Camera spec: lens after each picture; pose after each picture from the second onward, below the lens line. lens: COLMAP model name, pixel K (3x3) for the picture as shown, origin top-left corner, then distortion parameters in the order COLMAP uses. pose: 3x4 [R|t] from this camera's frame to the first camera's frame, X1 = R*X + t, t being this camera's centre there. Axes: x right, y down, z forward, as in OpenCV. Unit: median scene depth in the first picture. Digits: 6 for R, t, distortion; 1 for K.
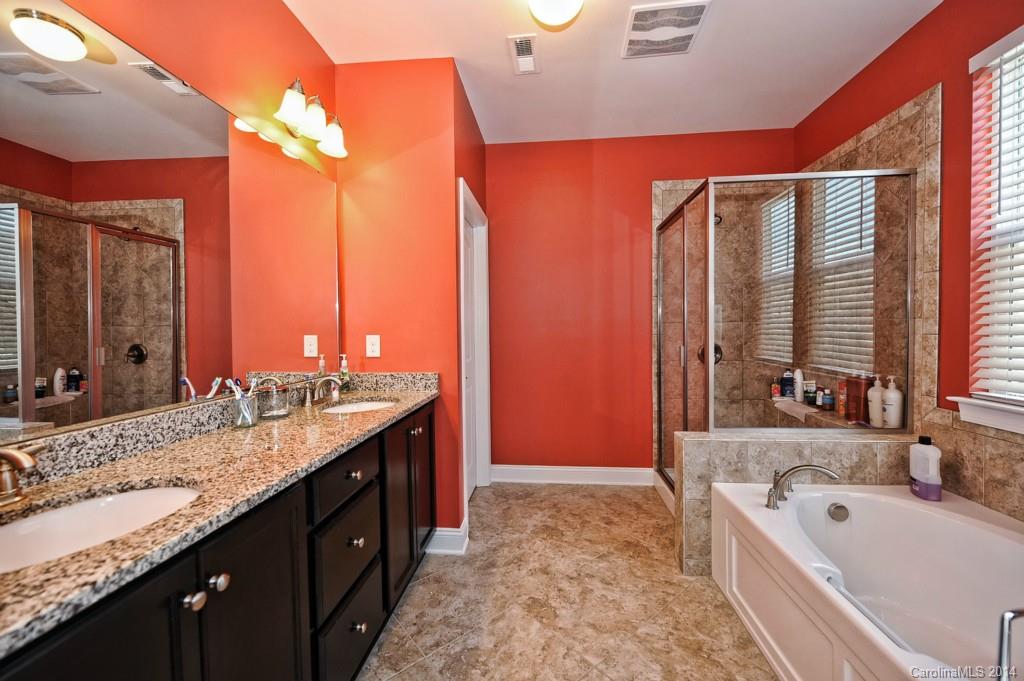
lens RADIAL K [[404.7, 0, 518.7], [0, 404.7, 337.6], [0, 0, 1]] dist [-0.000126, -0.000522]
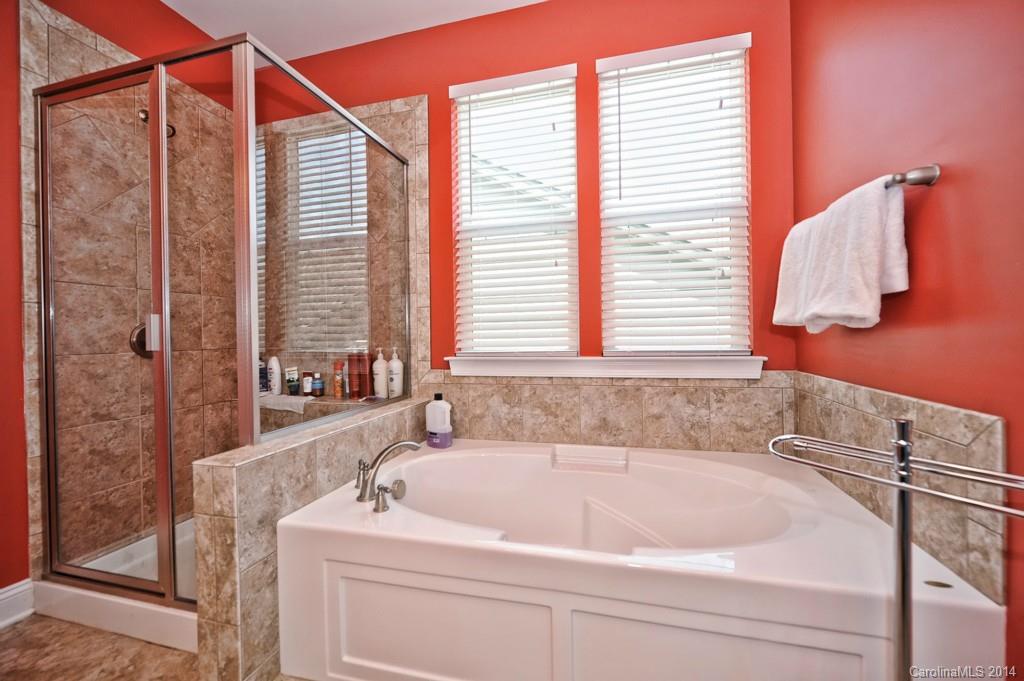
lens RADIAL K [[404.7, 0, 518.7], [0, 404.7, 337.6], [0, 0, 1]] dist [-0.000126, -0.000522]
pose [[0.171277, 0.003234, 0.985218, -0.067380], [0.035987, 0.999307, -0.009536, 0.088650], [-0.984566, 0.037088, 0.171042, 0.479651]]
